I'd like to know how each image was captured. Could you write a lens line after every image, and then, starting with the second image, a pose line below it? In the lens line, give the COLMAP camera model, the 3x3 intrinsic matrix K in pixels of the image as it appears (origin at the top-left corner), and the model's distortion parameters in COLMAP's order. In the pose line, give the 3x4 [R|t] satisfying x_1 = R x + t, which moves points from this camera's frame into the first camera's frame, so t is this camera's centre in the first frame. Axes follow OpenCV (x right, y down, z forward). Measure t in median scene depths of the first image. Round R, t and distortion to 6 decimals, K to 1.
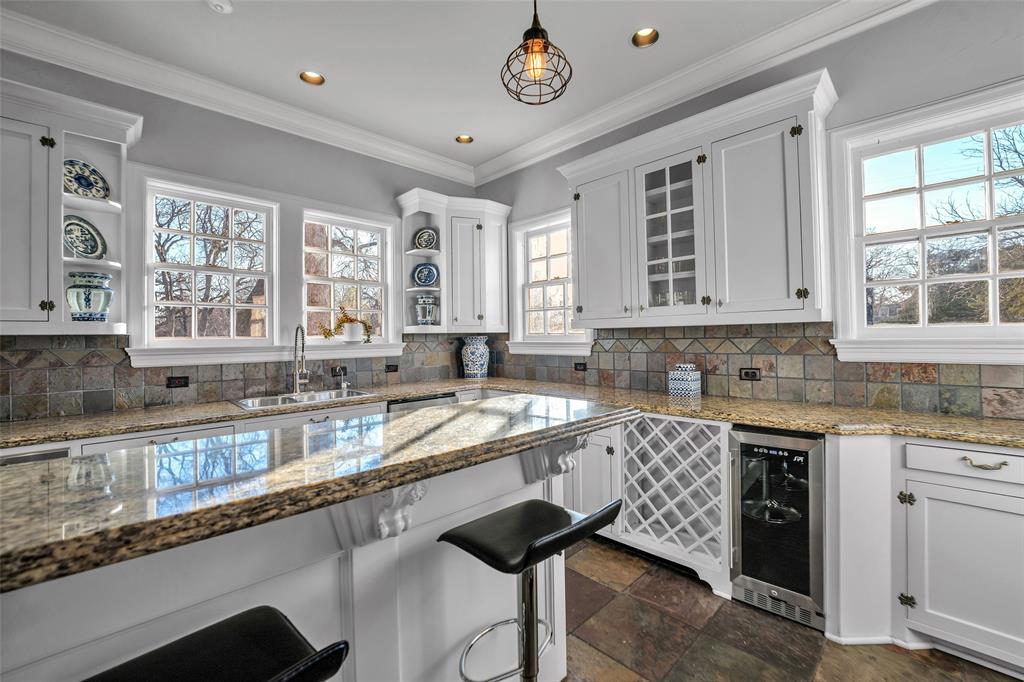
lens RADIAL K [[414.1, 0, 509.3], [0, 414.1, 334.9], [0, 0, 1]] dist [-0.034942, 0.002680]
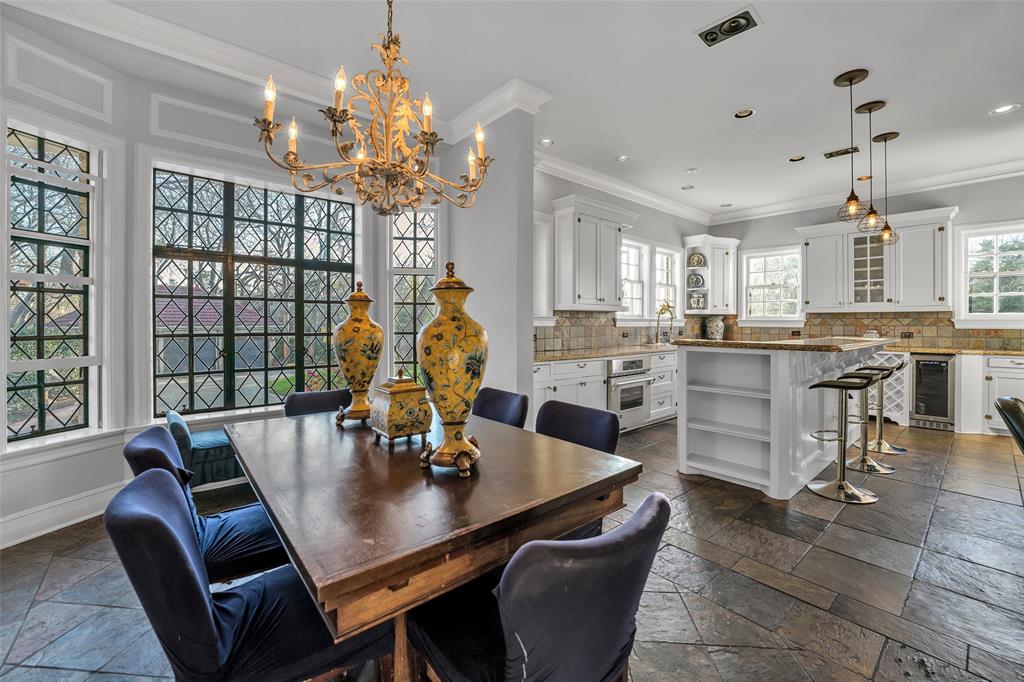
lens RADIAL K [[414.1, 0, 506.2], [0, 414.1, 325.1], [0, 0, 1]] dist [-0.034942, 0.002680]
pose [[0.996983, 0.016910, -0.075753, -1.263071], [-0.015811, 0.999761, 0.015083, 0.042531], [0.075990, -0.013840, 0.997013, -1.166720]]
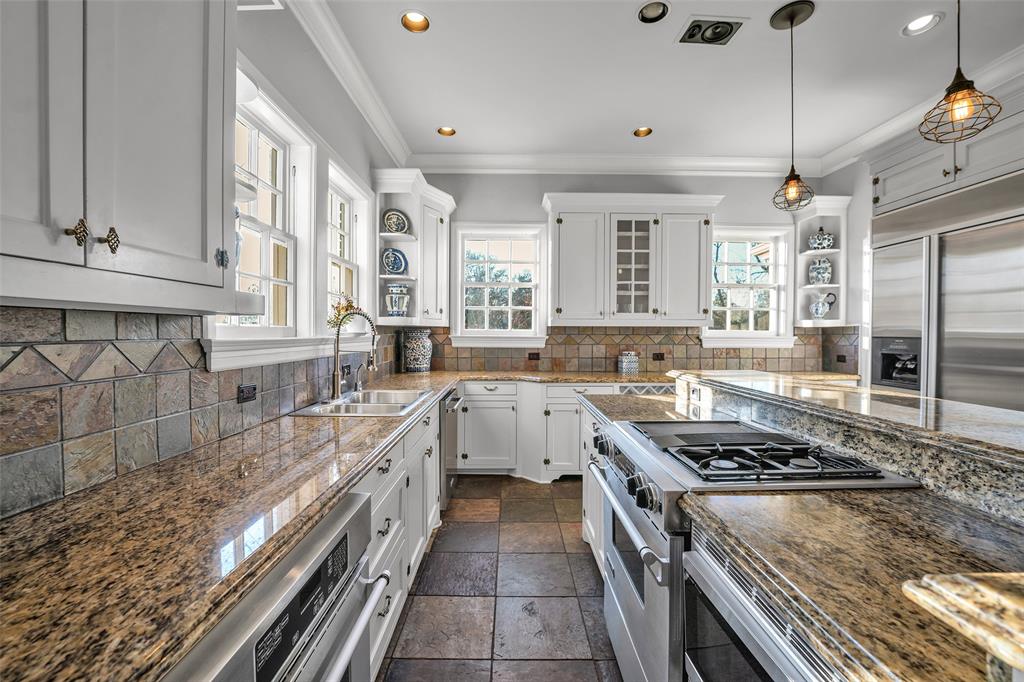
lens RADIAL K [[414.1, 0, 509.6], [0, 414.1, 340.5], [0, 0, 1]] dist [-0.034942, 0.002680]
pose [[0.695373, 0.001870, 0.718646, -0.984031], [-0.018357, 0.999717, 0.015161, 0.015504], [-0.718414, -0.023735, 0.695210, 0.264280]]
